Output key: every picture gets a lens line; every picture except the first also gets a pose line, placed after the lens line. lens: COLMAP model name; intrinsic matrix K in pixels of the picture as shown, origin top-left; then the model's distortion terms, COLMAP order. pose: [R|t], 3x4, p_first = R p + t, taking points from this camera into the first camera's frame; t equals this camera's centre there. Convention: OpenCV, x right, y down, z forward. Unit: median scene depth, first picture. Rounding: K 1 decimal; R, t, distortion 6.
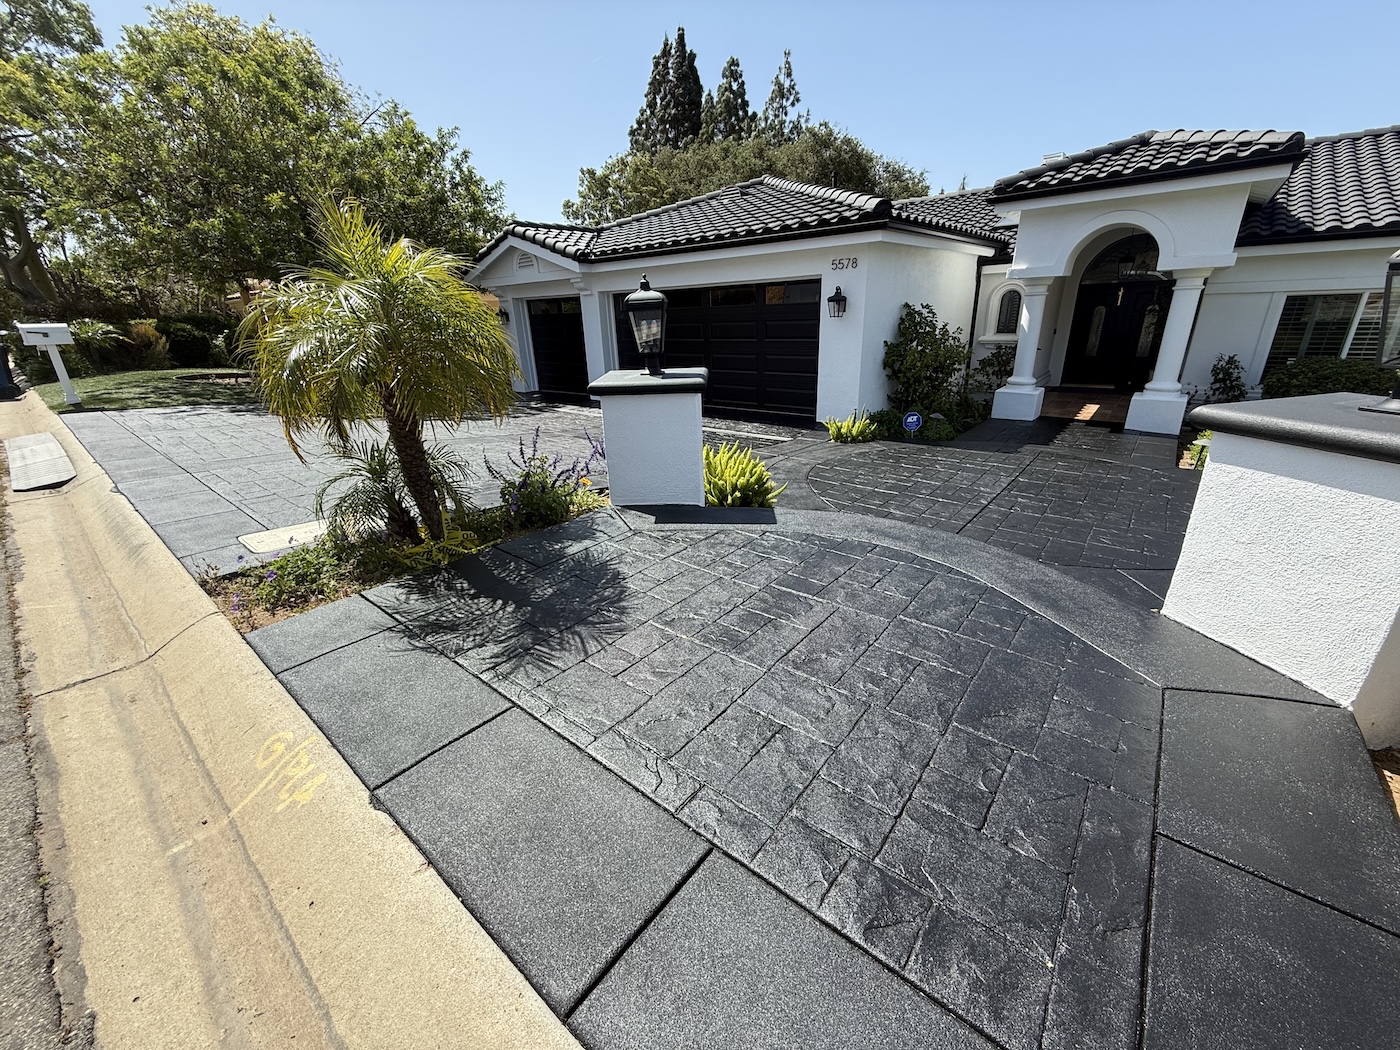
lens RADIAL K [[557.4, 0, 697.9], [0, 557.4, 524.4], [0, 0, 1]] dist [0.001342, 0.000130]
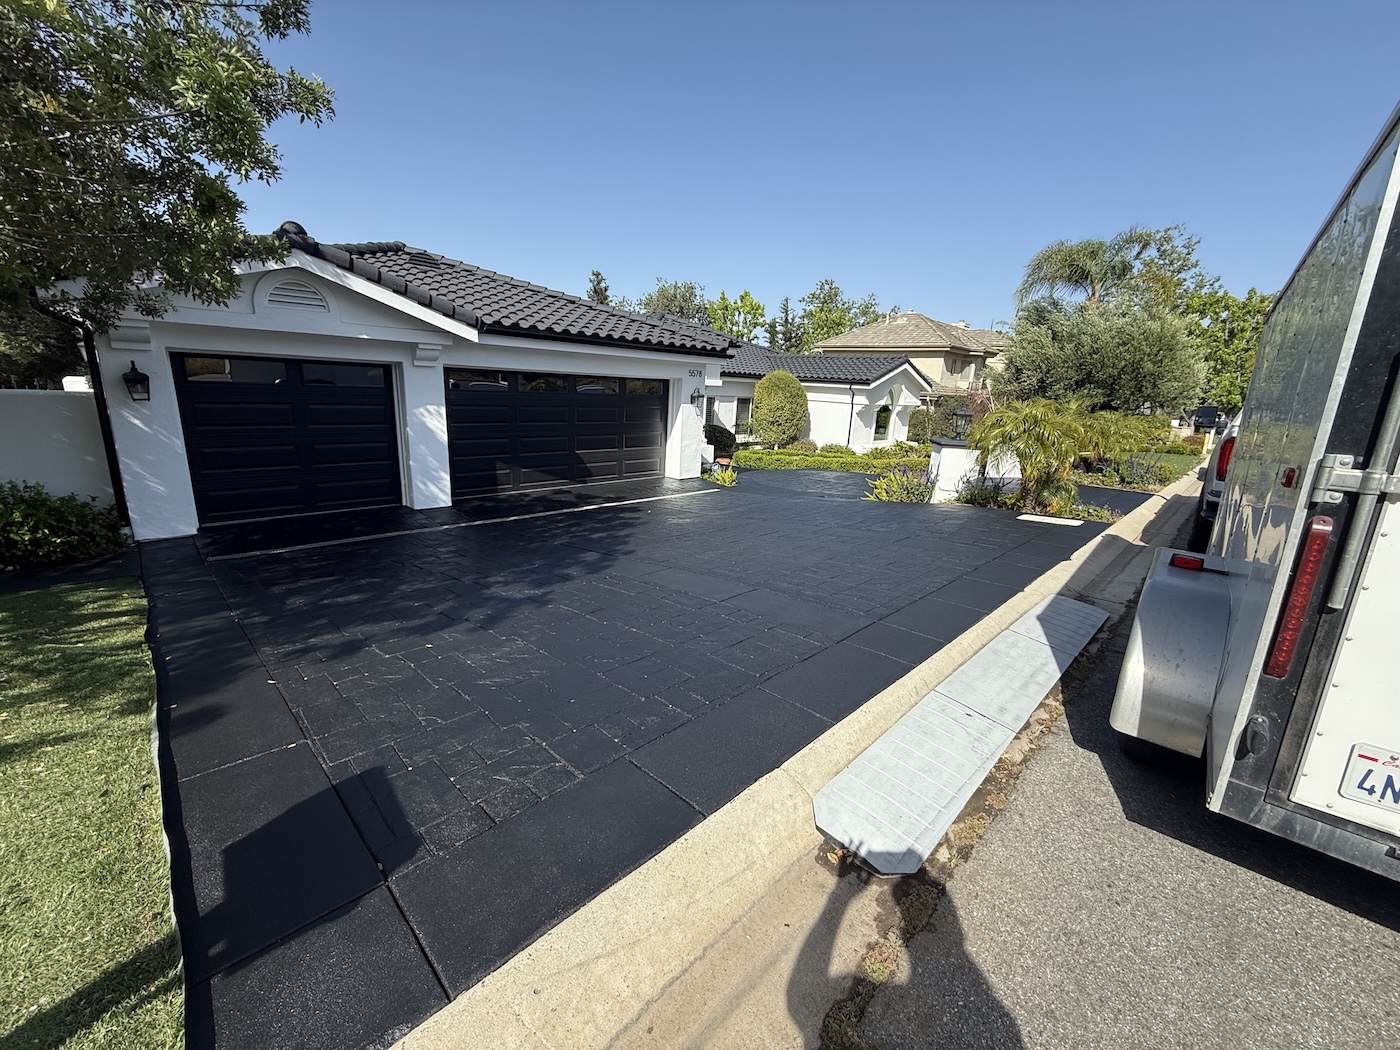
lens RADIAL K [[557.4, 0, 696.5], [0, 557.4, 526.8], [0, 0, 1]] dist [0.001342, 0.000130]
pose [[0.076752, -0.179035, 0.980844, -1.107924], [0.334526, 0.931347, 0.143823, -0.238357], [-0.939256, 0.317079, 0.131375, 0.759896]]
